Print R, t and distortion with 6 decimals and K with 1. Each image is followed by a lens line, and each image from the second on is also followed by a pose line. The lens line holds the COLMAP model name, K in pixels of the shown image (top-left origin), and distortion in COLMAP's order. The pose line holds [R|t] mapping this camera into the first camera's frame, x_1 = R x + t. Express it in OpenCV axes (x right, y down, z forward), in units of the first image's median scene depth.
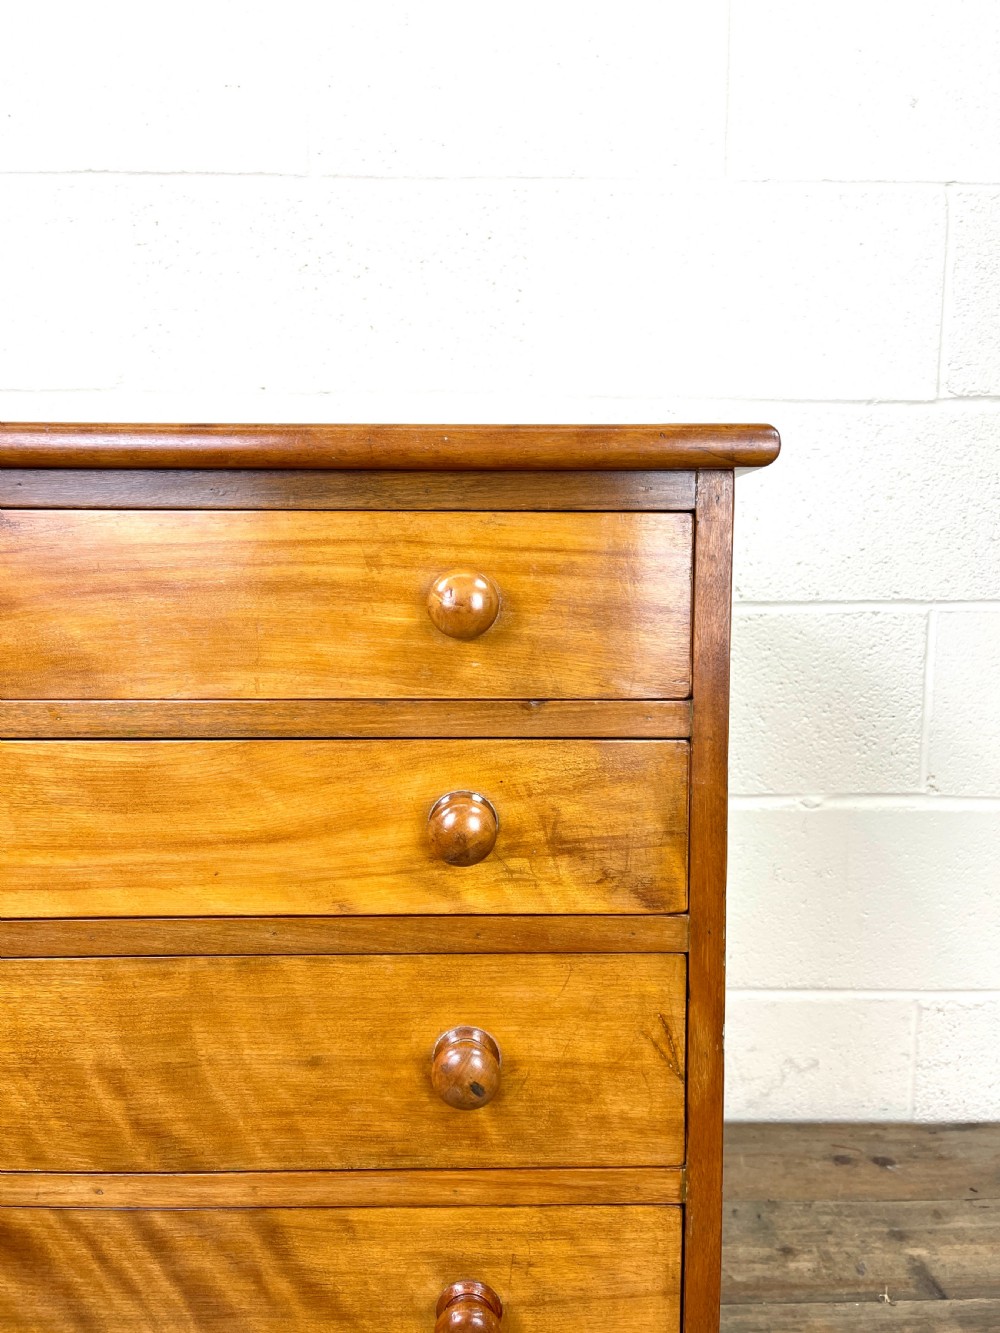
lens RADIAL K [[1000.0, 0, 500.1], [0, 1000.0, 668.4], [0, 0, 1]] dist [0.069152, -0.105046]
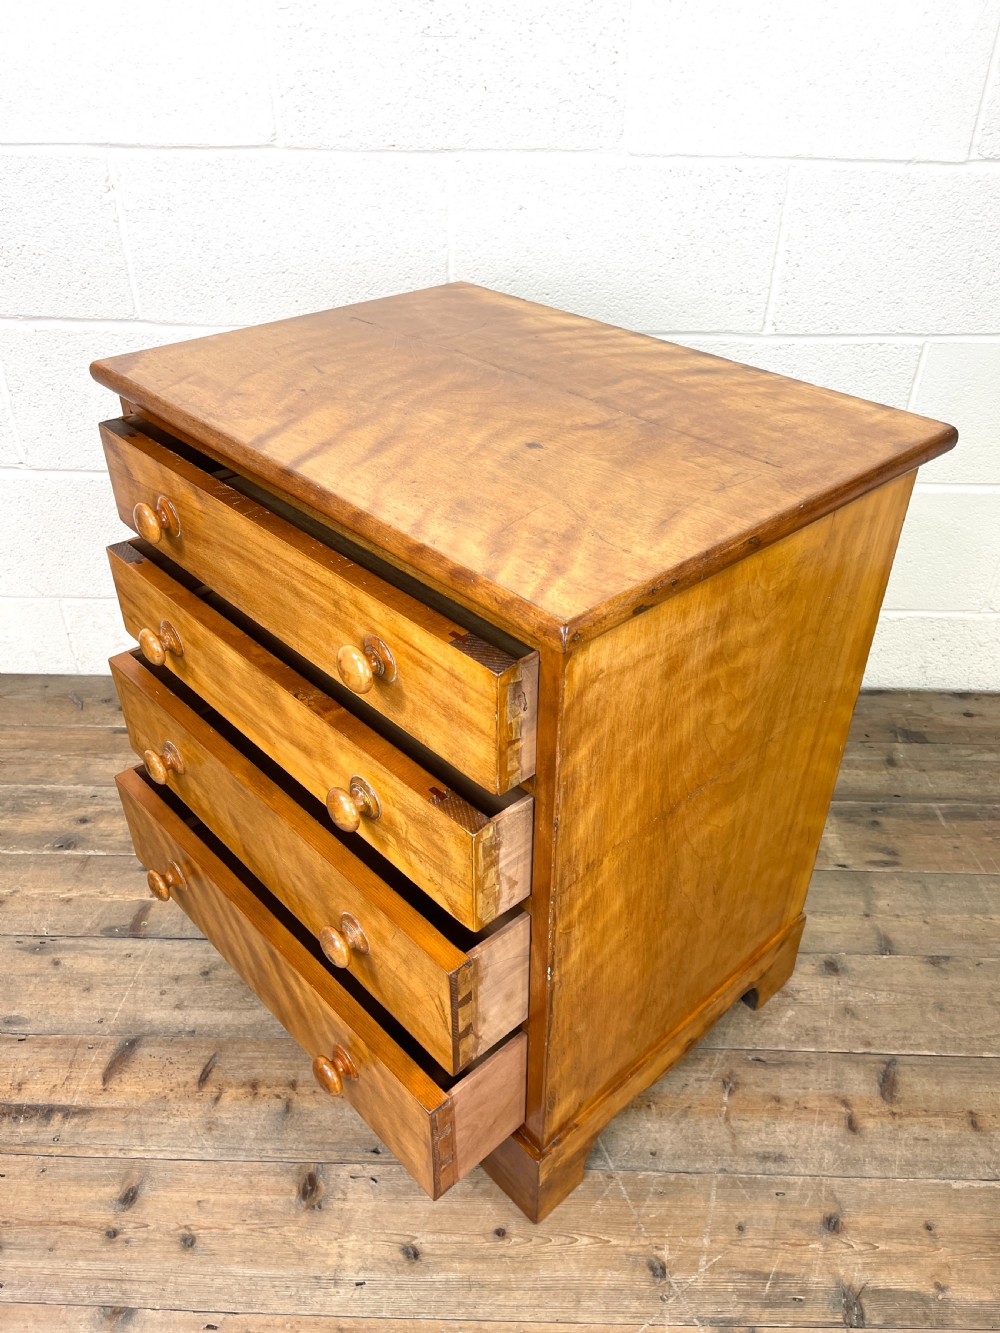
lens RADIAL K [[1000.0, 0, 503.2], [0, 1000.0, 663.7], [0, 0, 1]] dist [0.069152, -0.105046]
pose [[0.999422, 0.023975, -0.024084, -0.123788], [-0.009110, 0.871792, 0.489791, -0.642293], [0.032739, -0.489289, 0.871507, -0.634456]]
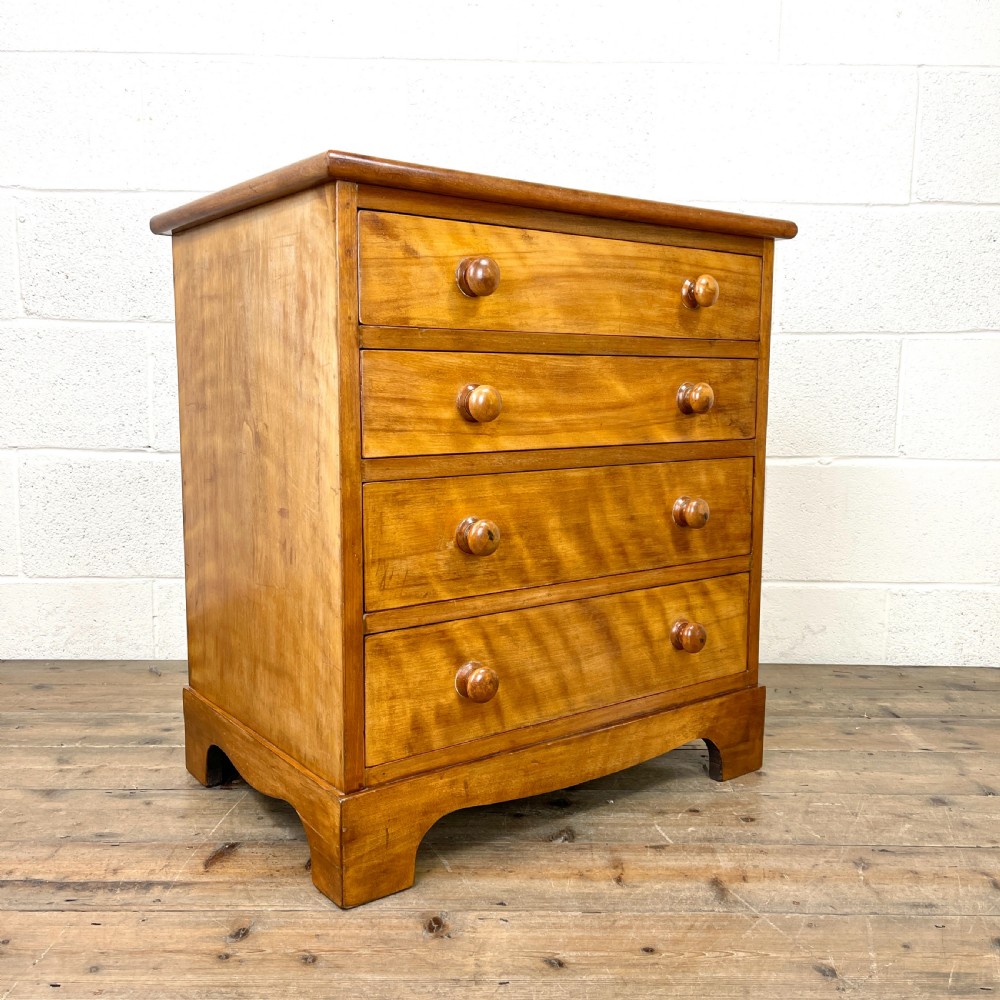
lens RADIAL K [[1004.6, 0, 502.1], [0, 1004.6, 504.0], [0, 0, 1]] dist [0.020152, 0.000000]
pose [[0.999942, 0.007451, -0.007801, -0.373329], [-0.007209, 0.999504, 0.030656, 0.314497], [0.008025, -0.030598, 0.999500, -1.178925]]
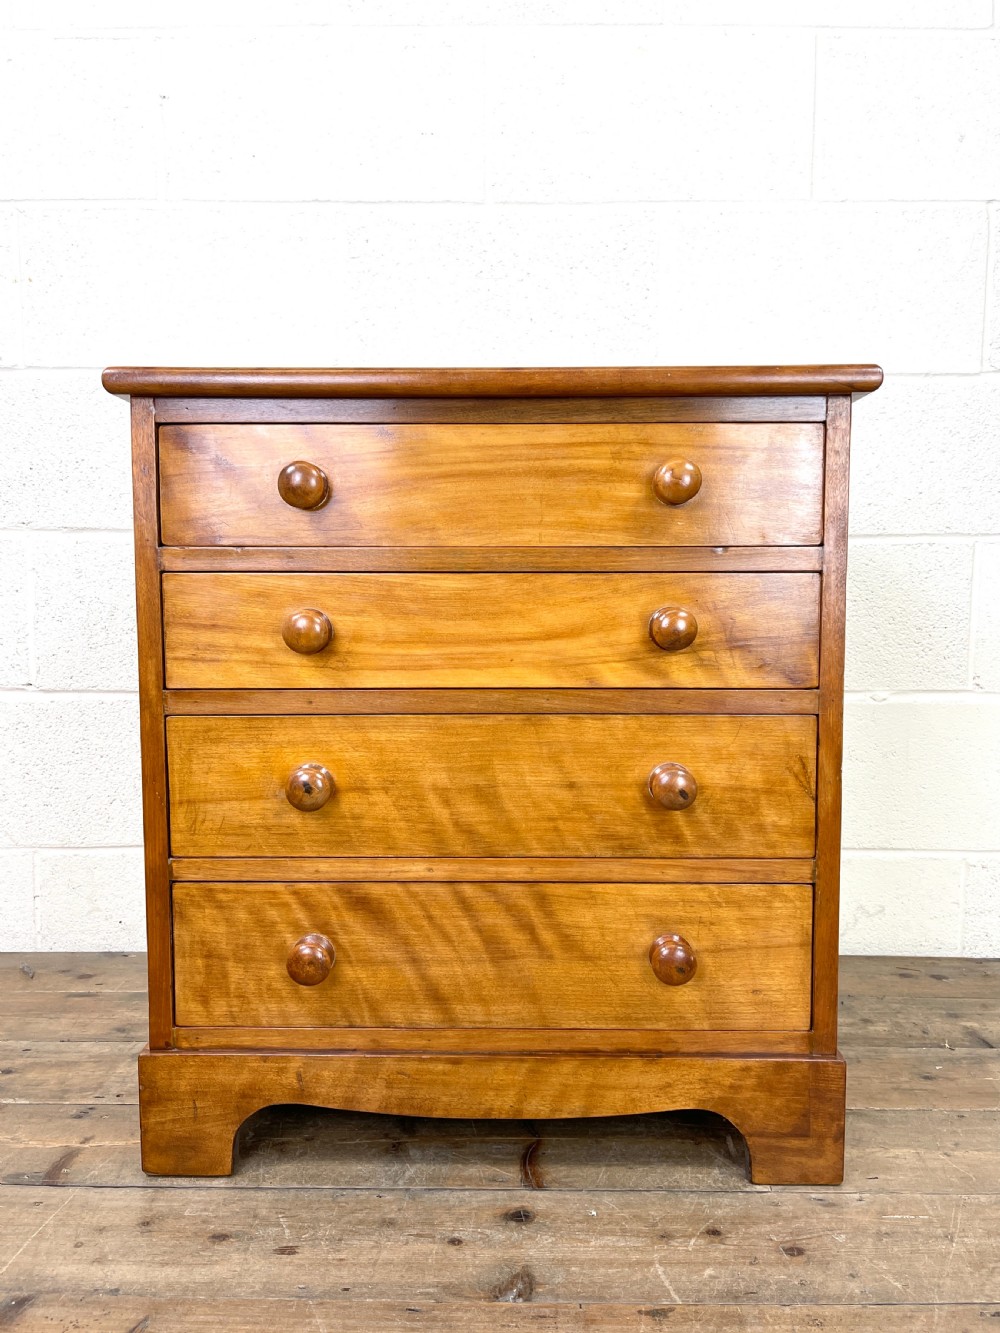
lens RADIAL K [[1000.0, 0, 499.9], [0, 1000.0, 673.0], [0, 0, 1]] dist [0.069152, -0.105046]
pose [[0.999516, 0.000957, -0.031091, -0.245184], [-0.001187, 0.999972, -0.007399, 0.228880], [0.031083, 0.007433, 0.999489, -0.530923]]
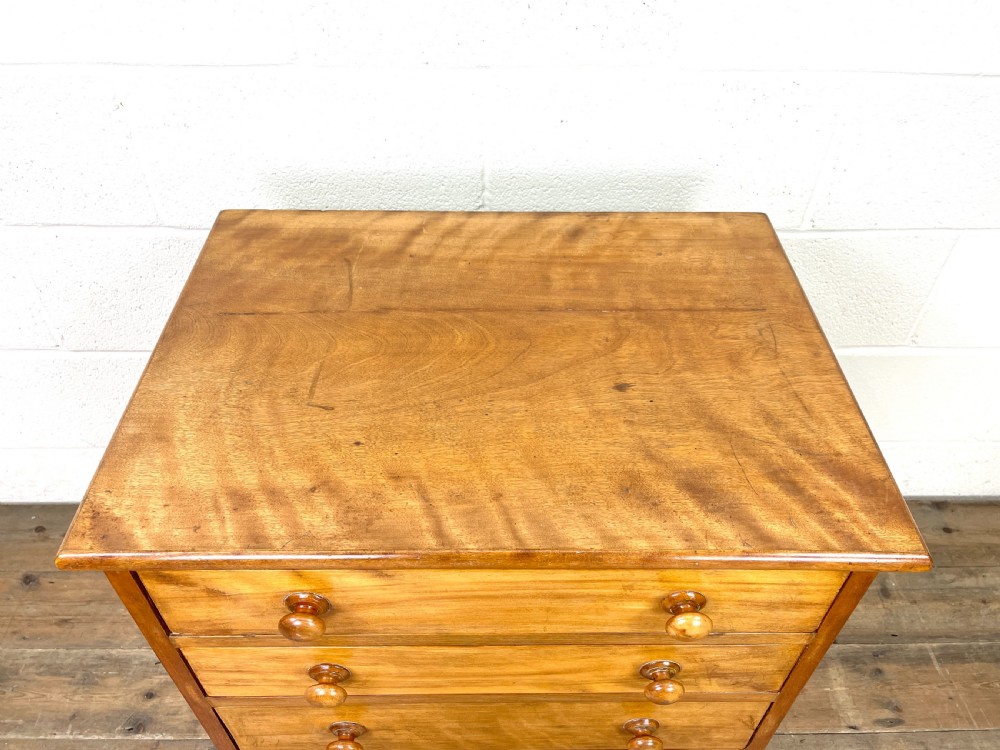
lens RADIAL K [[750.2, 0, 501.4], [0, 750.2, 373.9], [0, 0, 1]] dist [0.069152, -0.105046]
pose [[0.999947, 0.005884, 0.008403, -0.309925], [-0.009824, 0.785081, 0.619315, -1.001898], [-0.002953, -0.619365, 0.785097, 0.295239]]
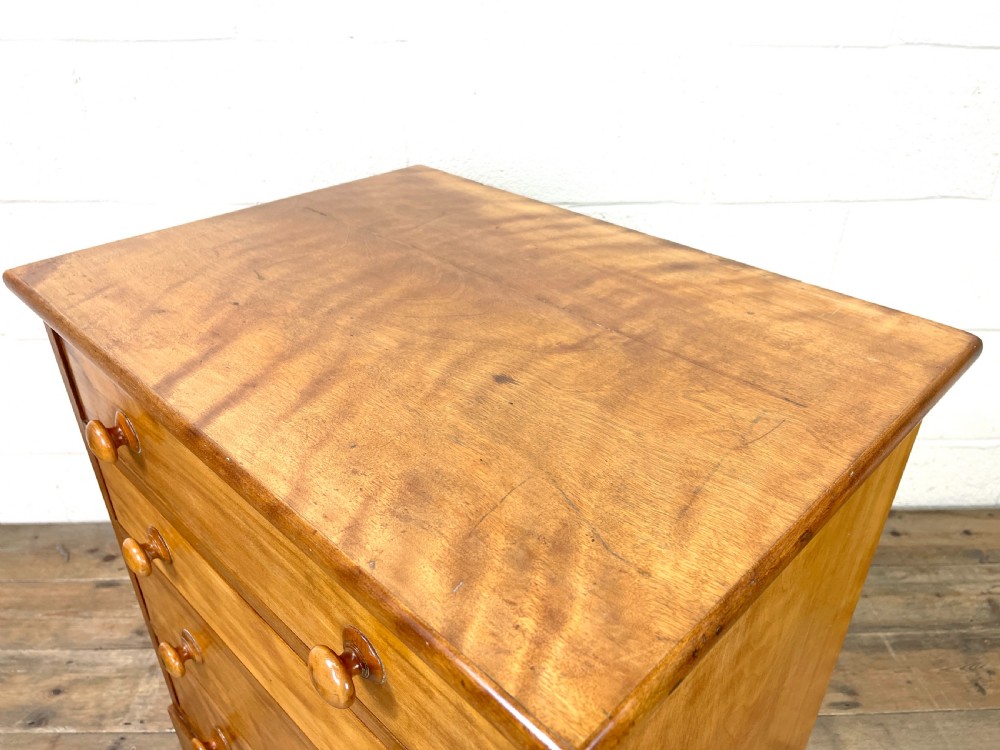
lens RADIAL K [[750.2, 0, 501.2], [0, 750.2, 365.8], [0, 0, 1]] dist [0.069152, -0.105046]
pose [[0.999787, -0.006217, 0.019669, -0.142042], [-0.002875, 0.902198, 0.431312, -0.612186], [-0.020427, -0.431277, 0.901988, -0.028138]]
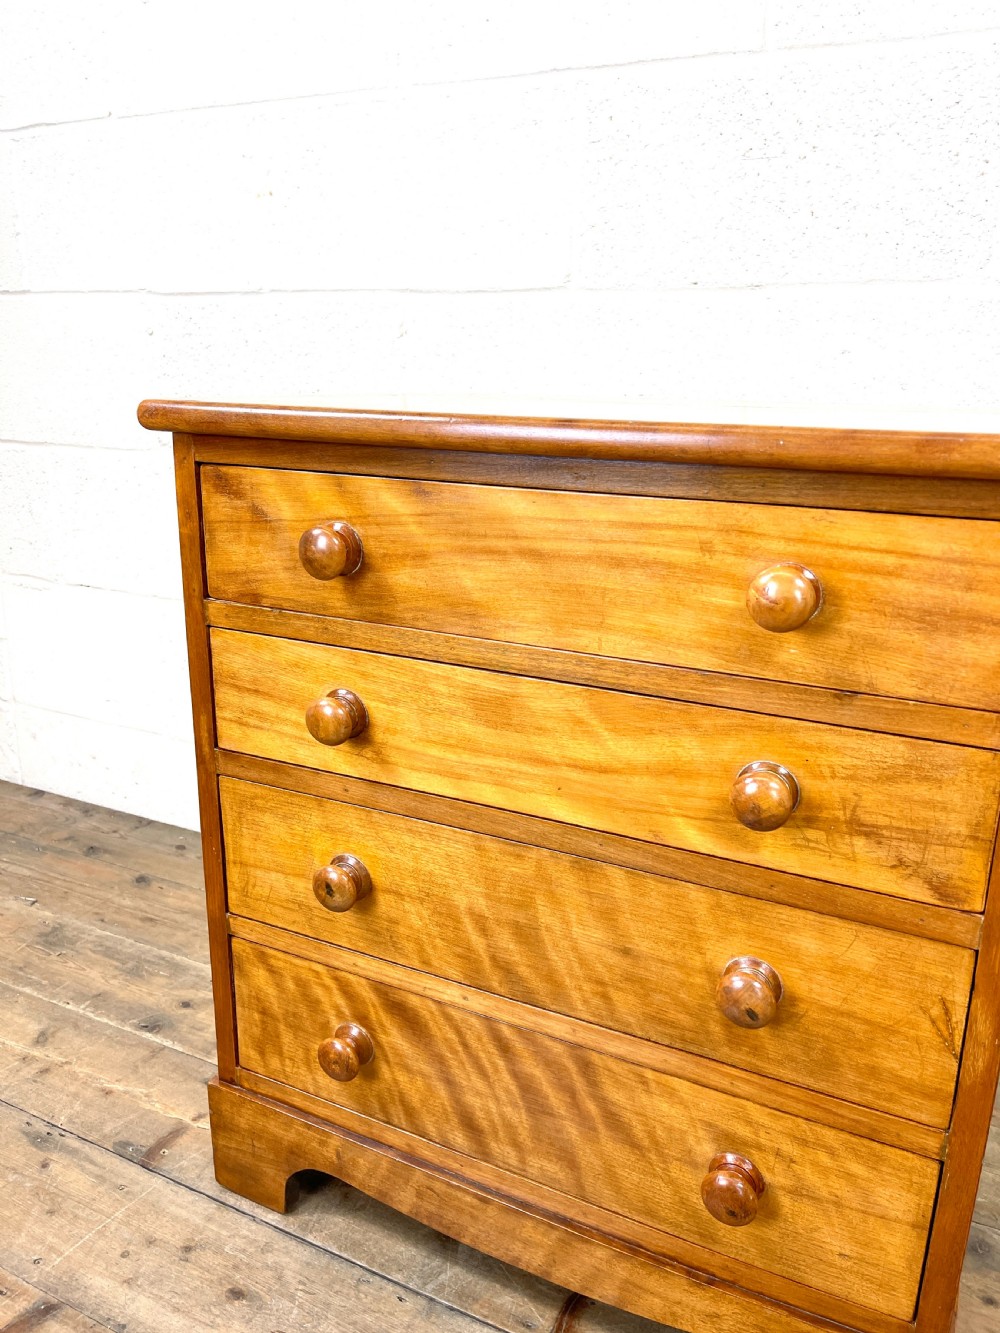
lens RADIAL K [[1000.0, 0, 506.0], [0, 1000.0, 662.8], [0, 0, 1]] dist [0.069152, -0.105046]
pose [[0.893128, 0.138831, -0.427842, 0.155091], [-0.057715, 0.978684, 0.197094, -0.176904], [0.446085, -0.151337, 0.882103, -0.076019]]
